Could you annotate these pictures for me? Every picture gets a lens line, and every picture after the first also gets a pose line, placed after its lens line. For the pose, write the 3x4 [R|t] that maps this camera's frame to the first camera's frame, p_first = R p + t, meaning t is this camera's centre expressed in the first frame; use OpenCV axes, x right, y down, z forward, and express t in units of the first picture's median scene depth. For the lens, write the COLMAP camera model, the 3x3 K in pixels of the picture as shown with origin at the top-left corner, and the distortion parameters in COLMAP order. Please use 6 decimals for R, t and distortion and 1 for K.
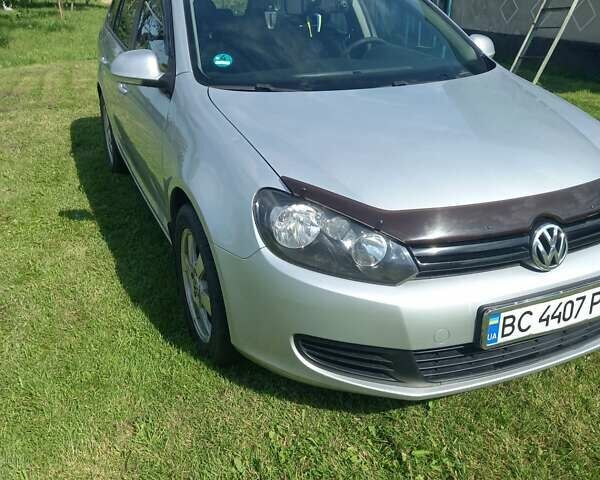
lens RADIAL K [[618.6, 0, 311.7], [0, 618.6, 257.2], [0, 0, 1]] dist [0.135056, -0.239111]
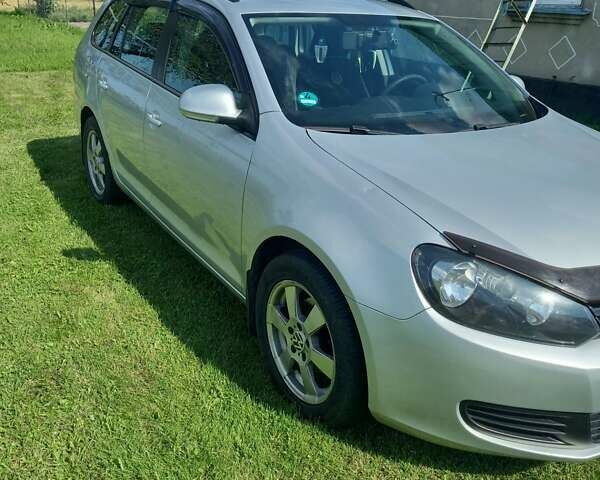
lens RADIAL K [[618.6, 0, 311.7], [0, 618.6, 257.2], [0, 0, 1]] dist [0.135056, -0.239111]
pose [[0.984142, -0.014201, 0.176814, -0.317561], [0.018254, 0.999606, -0.021313, -0.057638], [-0.176441, 0.024202, 0.984014, 0.081099]]
